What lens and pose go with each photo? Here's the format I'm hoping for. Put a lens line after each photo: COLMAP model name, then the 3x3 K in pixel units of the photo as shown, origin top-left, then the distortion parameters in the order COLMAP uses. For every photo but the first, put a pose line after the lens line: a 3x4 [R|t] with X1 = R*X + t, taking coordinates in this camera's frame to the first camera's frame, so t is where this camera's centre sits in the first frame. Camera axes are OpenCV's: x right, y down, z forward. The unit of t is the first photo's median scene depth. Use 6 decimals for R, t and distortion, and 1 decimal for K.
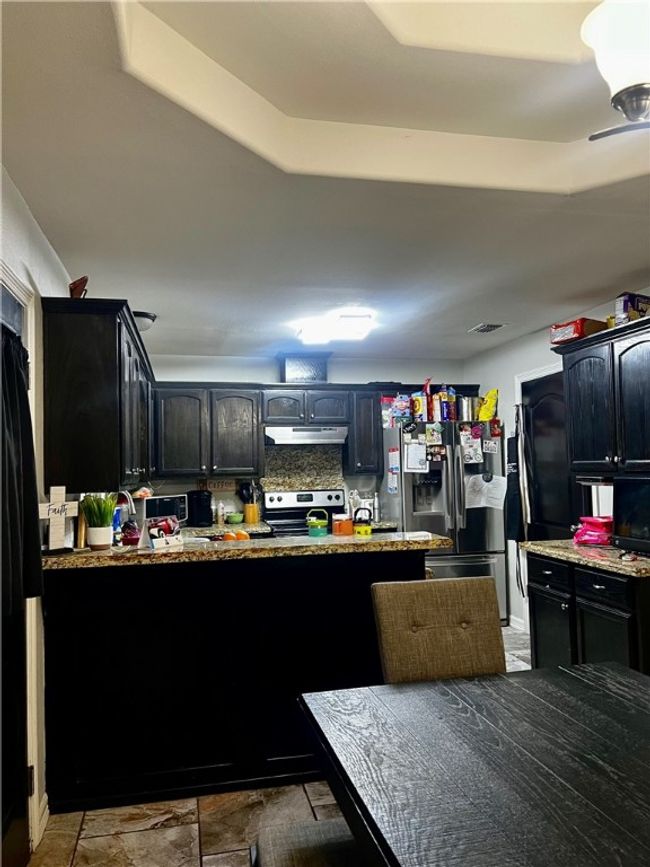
lens RADIAL K [[655.7, 0, 327.3], [0, 655.7, 438.7], [0, 0, 1]] dist [0.065070, -0.073869]
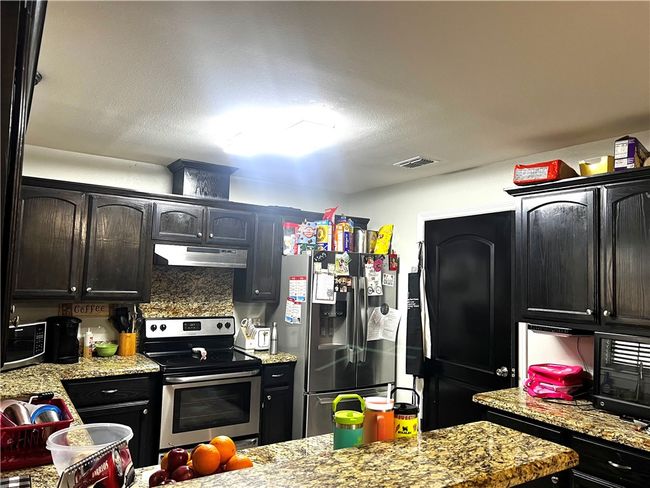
lens RADIAL K [[491.6, 0, 326.3], [0, 491.6, 241.9], [0, 0, 1]] dist [0.065070, -0.073869]
pose [[0.930798, 0.076062, 0.357534, -0.122022], [-0.065726, 0.996995, -0.040992, -0.009400], [-0.359577, 0.014656, 0.933000, 0.319941]]
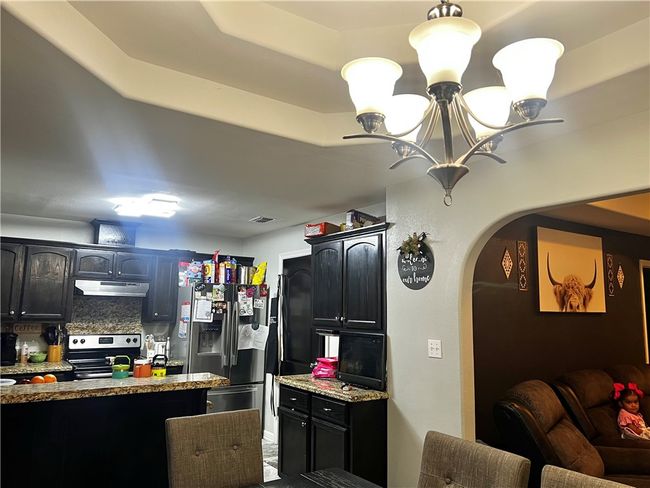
lens RADIAL K [[491.6, 0, 325.9], [0, 491.6, 241.4], [0, 0, 1]] dist [0.065070, -0.073869]
pose [[0.926066, 0.087061, 0.367180, -0.012212], [-0.050838, 0.992935, -0.107213, -0.014264], [-0.373921, 0.080620, 0.923950, -0.014228]]
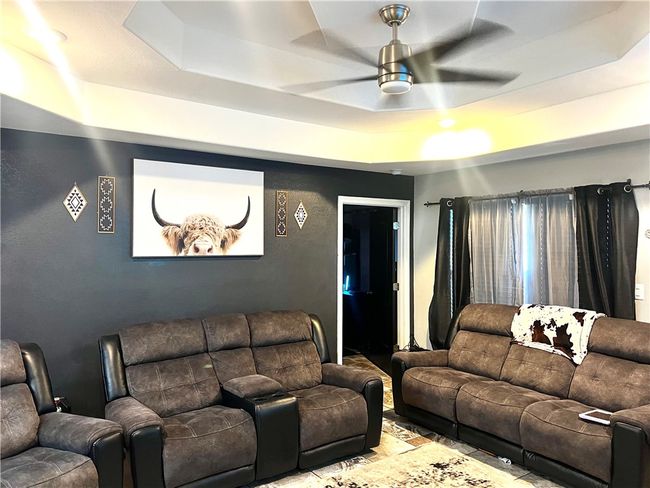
lens RADIAL K [[491.6, 0, 327.8], [0, 491.6, 241.5], [0, 0, 1]] dist [0.065070, -0.073869]
pose [[0.923319, 0.027435, 0.383052, 0.588057], [-0.035800, 0.999250, 0.014725, -0.046733], [-0.382361, -0.027309, 0.923609, -0.149720]]
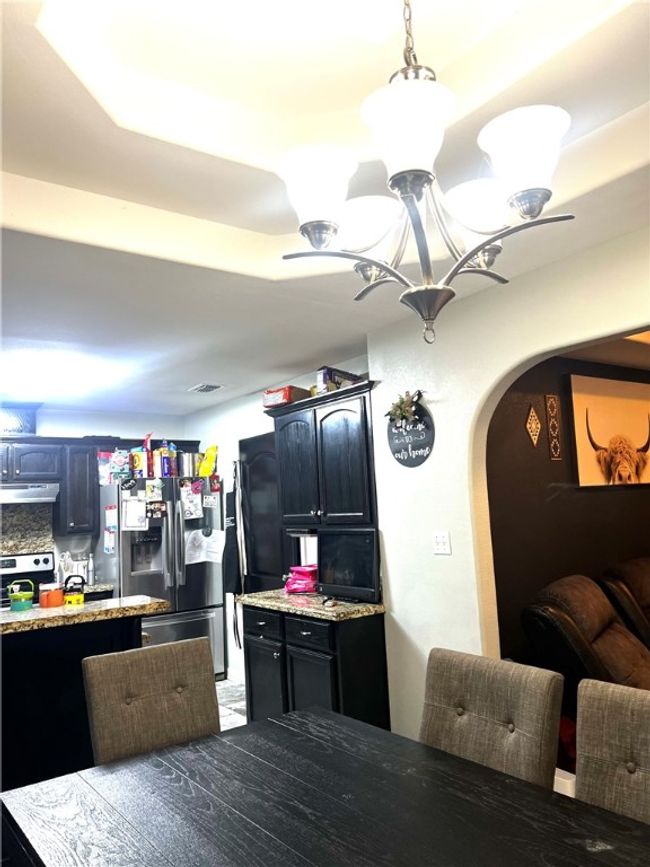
lens RADIAL K [[655.7, 0, 319.9], [0, 655.7, 434.6], [0, 0, 1]] dist [0.065070, -0.073869]
pose [[0.919152, 0.018523, 0.393467, -0.000189], [0.013615, 0.996803, -0.078729, -0.009200], [-0.393667, 0.077721, 0.915962, -0.015097]]
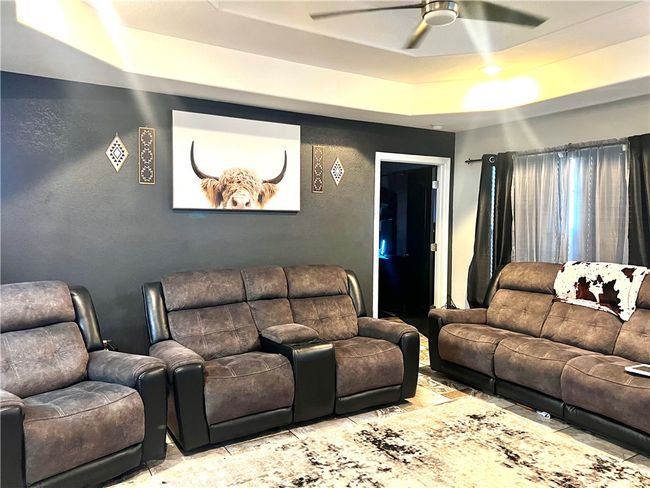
lens RADIAL K [[491.6, 0, 328.0], [0, 491.6, 245.2], [0, 0, 1]] dist [0.065070, -0.073869]
pose [[0.948090, 0.013974, 0.317694, 0.588431], [-0.040075, 0.996319, 0.075772, -0.014924], [-0.315466, -0.084571, 0.945161, -0.145268]]
